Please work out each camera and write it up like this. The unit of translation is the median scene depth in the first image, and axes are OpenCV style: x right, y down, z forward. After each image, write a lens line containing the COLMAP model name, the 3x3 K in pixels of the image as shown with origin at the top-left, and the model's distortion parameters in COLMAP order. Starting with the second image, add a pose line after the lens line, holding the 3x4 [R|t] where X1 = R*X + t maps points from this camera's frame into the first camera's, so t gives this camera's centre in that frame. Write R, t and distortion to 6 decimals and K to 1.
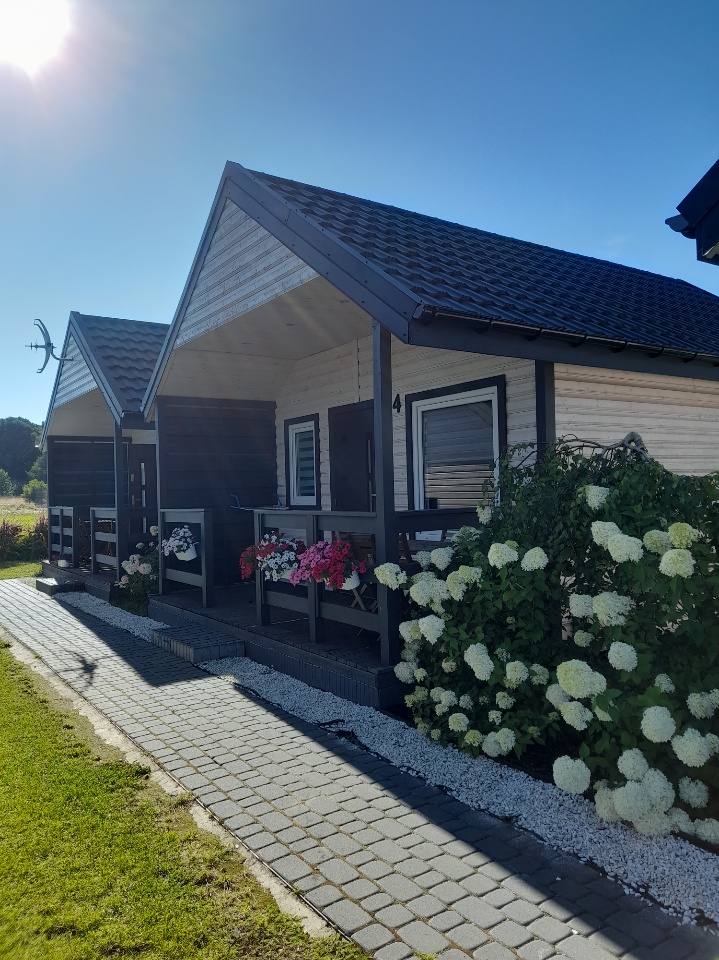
lens RADIAL K [[706.3, 0, 359.5], [0, 706.3, 480.0], [0, 0, 1]] dist [0.034249, -0.000120]
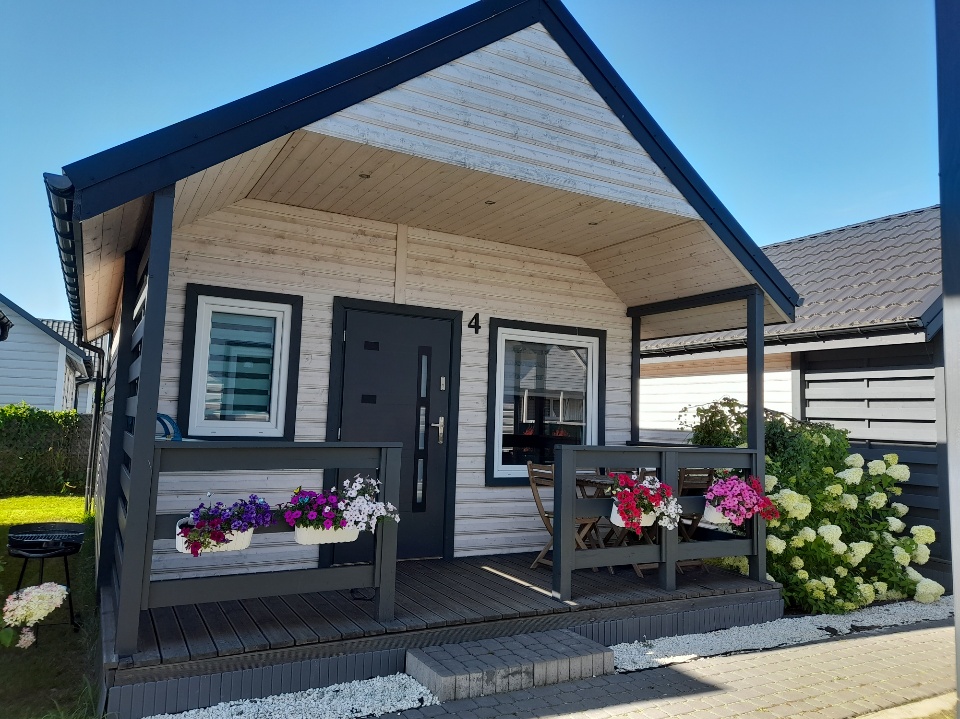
lens RADIAL K [[706.3, 0, 480.0], [0, 706.3, 359.5], [0, 0, 1]] dist [0.034249, -0.000120]
pose [[0.103202, 0.116862, 0.987772, -0.692174], [-0.050779, 0.992398, -0.112104, 0.030063], [-0.993363, -0.038589, 0.108352, 0.763830]]
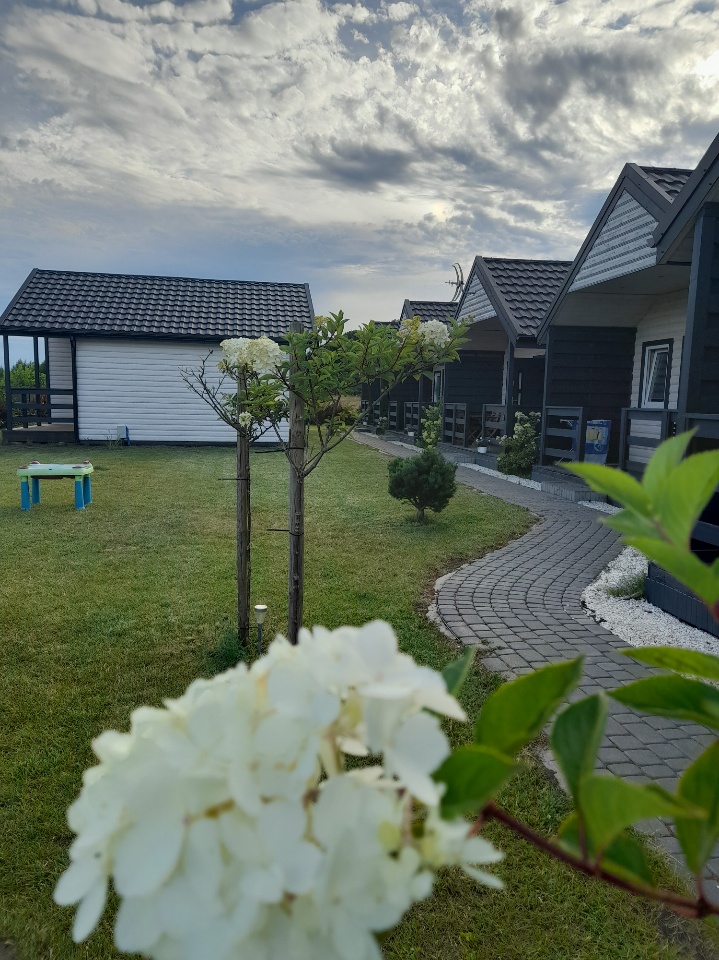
lens RADIAL K [[706.3, 0, 359.5], [0, 706.3, 480.0], [0, 0, 1]] dist [0.034249, -0.000120]
pose [[0.900255, 0.094773, -0.424922, 0.003779], [-0.039527, 0.989780, 0.137014, 0.008455], [0.433564, -0.106552, 0.894801, -0.468398]]
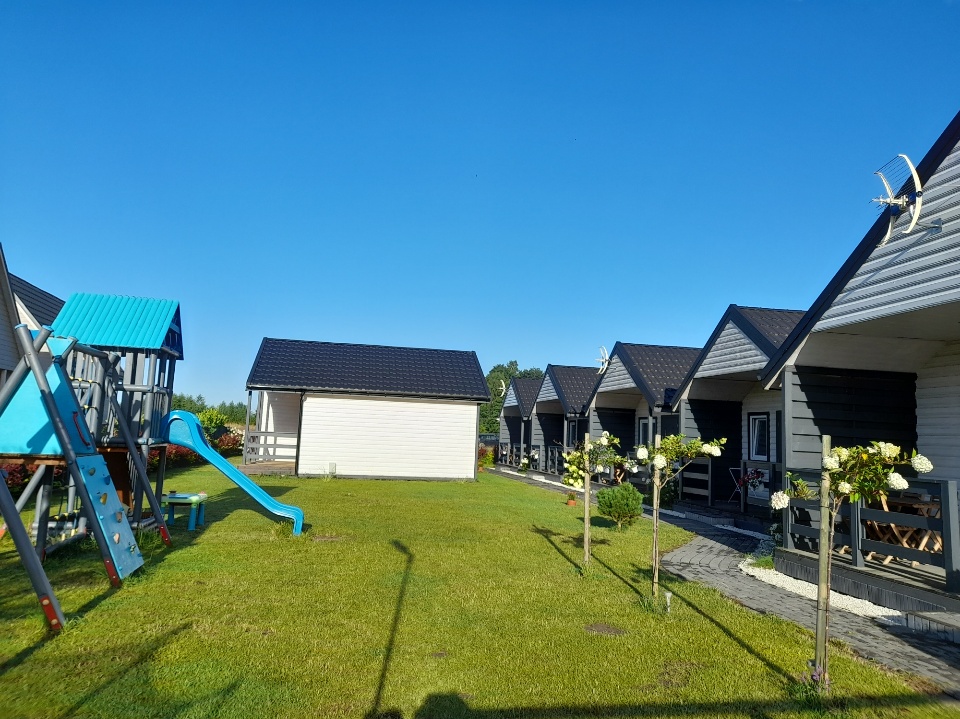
lens RADIAL K [[652.3, 0, 480.0], [0, 652.3, 359.5], [0, 0, 1]] dist [0.022925, -0.001165]
pose [[0.900591, 0.011226, -0.434523, 0.004651], [-0.059025, 0.993565, -0.096667, -0.018136], [0.430641, 0.112705, 0.895458, -0.928237]]
